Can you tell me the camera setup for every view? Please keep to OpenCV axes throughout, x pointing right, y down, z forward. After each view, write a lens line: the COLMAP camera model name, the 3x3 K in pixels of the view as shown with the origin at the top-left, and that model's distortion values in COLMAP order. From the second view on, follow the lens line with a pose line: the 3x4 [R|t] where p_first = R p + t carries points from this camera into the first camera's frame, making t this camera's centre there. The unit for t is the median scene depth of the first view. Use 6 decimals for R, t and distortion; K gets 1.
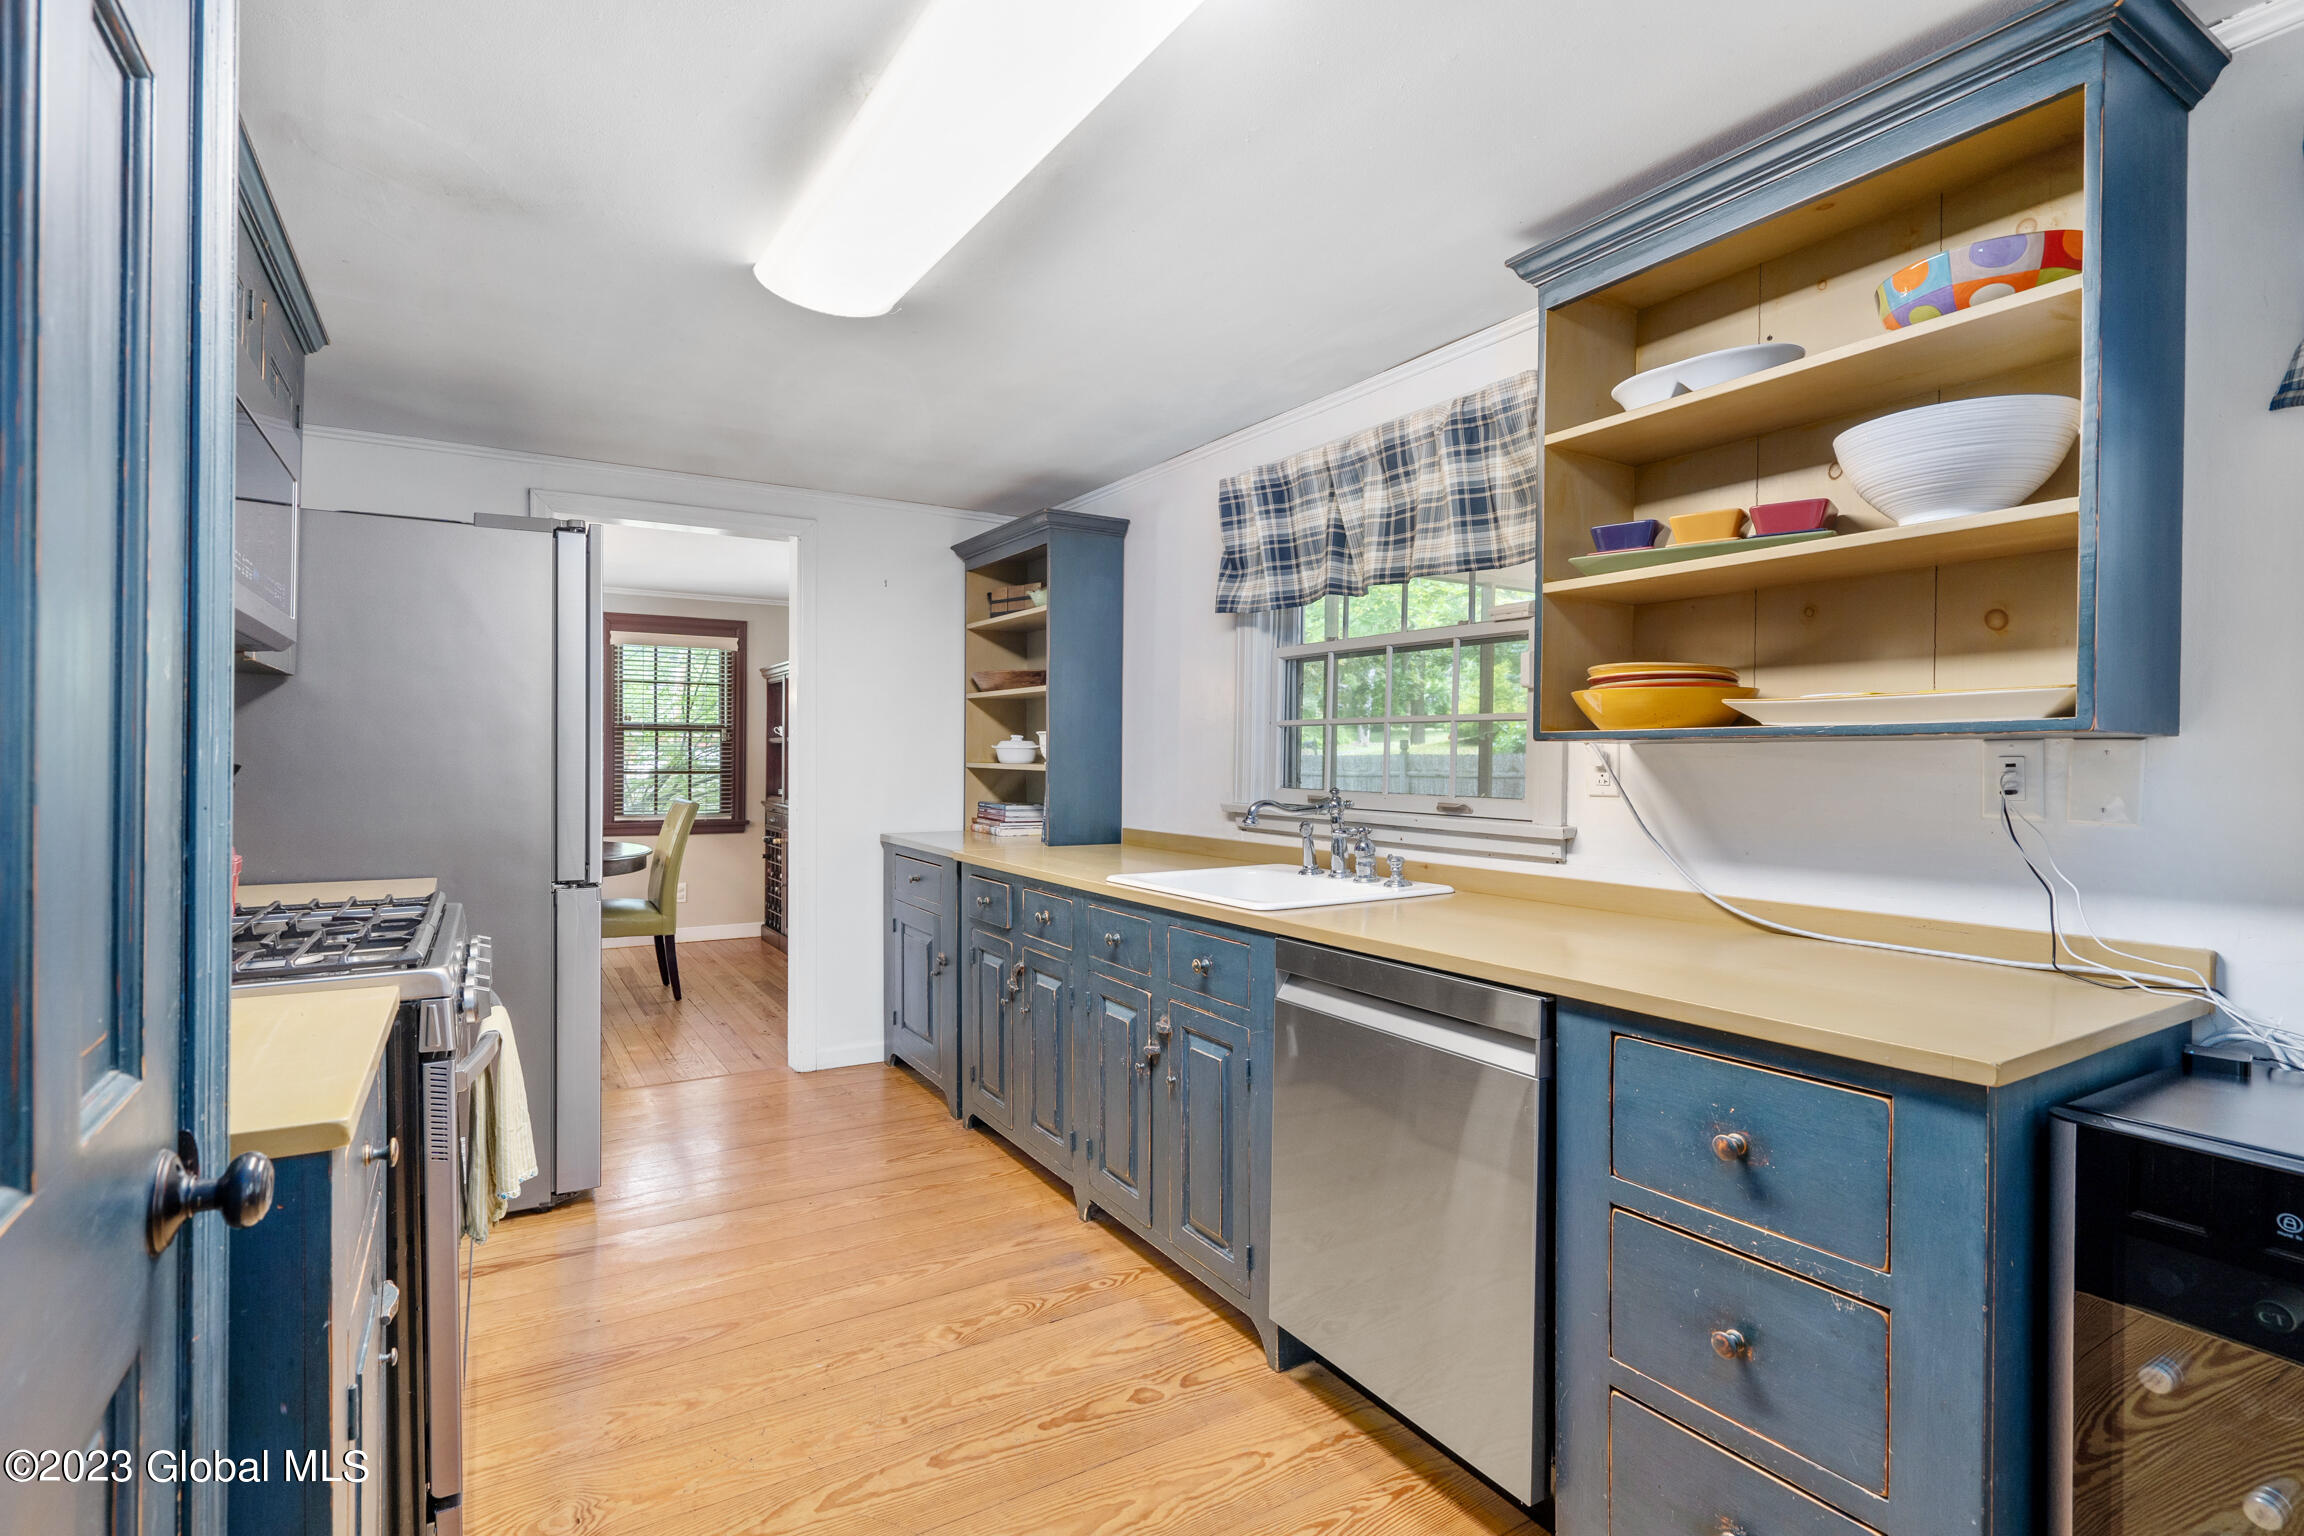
lens RADIAL K [[1078.9, 0, 1164.2], [0, 1078.9, 756.1], [0, 0, 1]] dist [-0.000532, -0.000361]
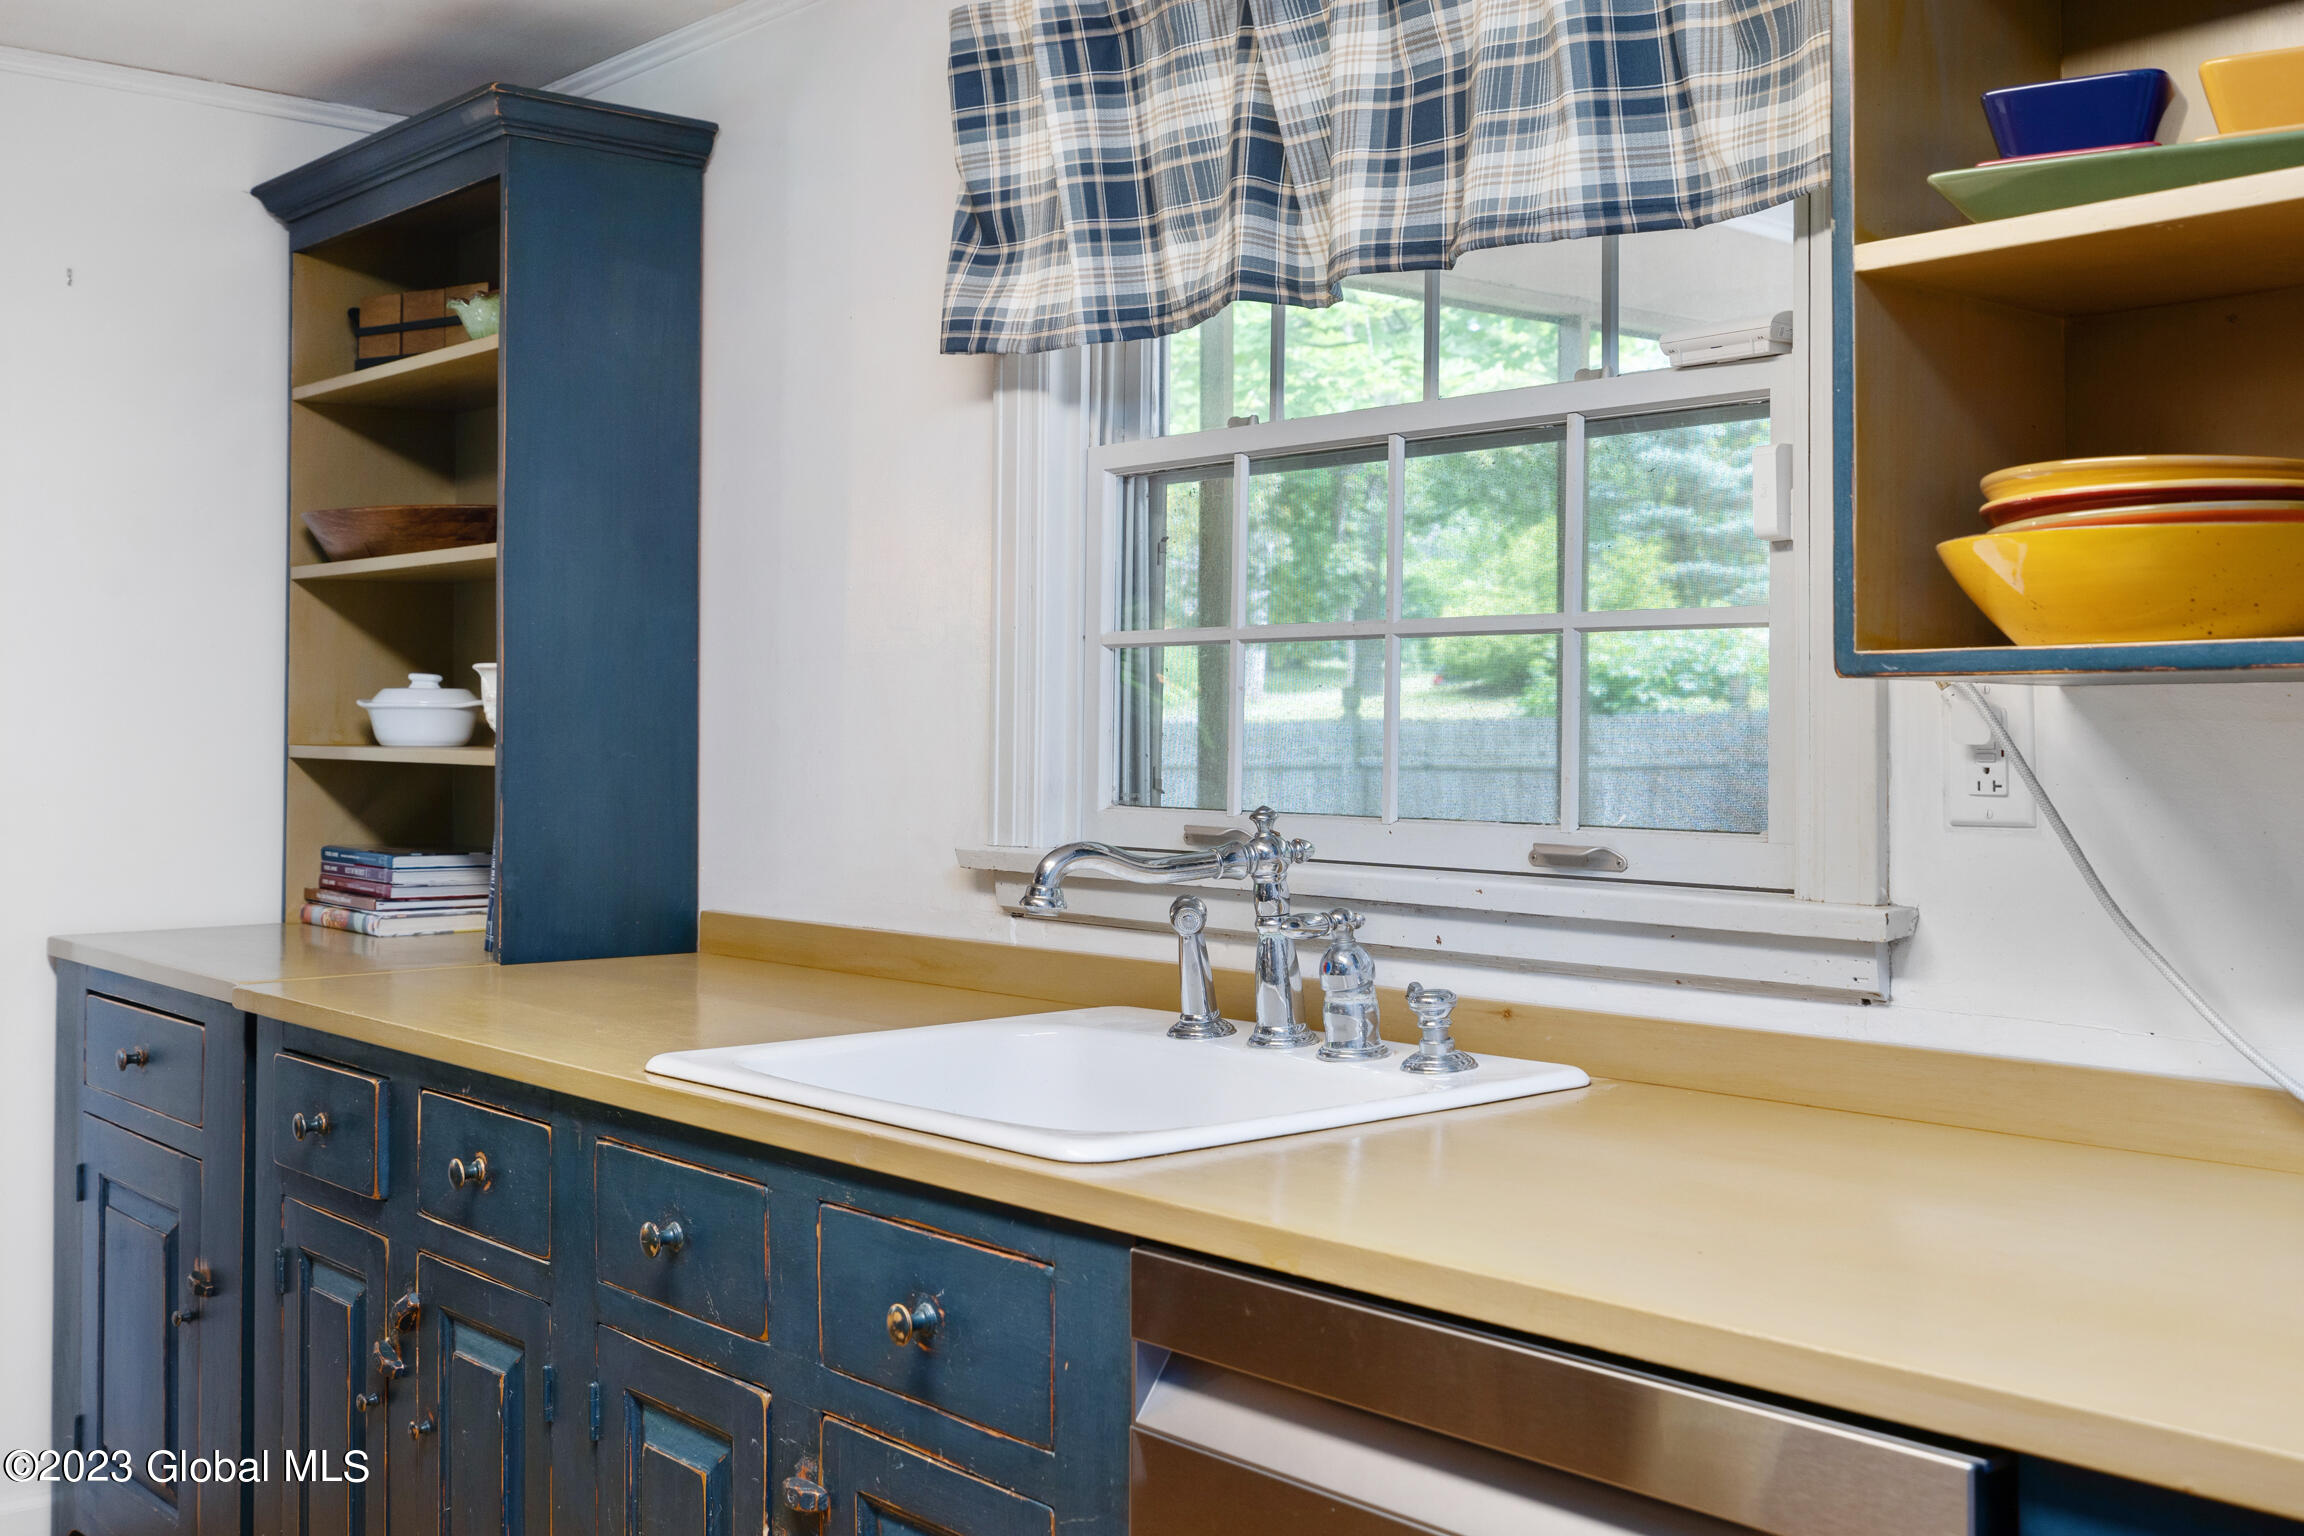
lens RADIAL K [[2390.7, 0, 1189.9], [0, 2390.7, 688.0], [0, 0, 1]] dist [-0.018221, -0.007210]
pose [[0.987753, -0.003794, 0.155980, 0.002058], [0.006190, 0.999870, -0.014881, 0.000263], [-0.155903, 0.015664, 0.987648, 0.161115]]
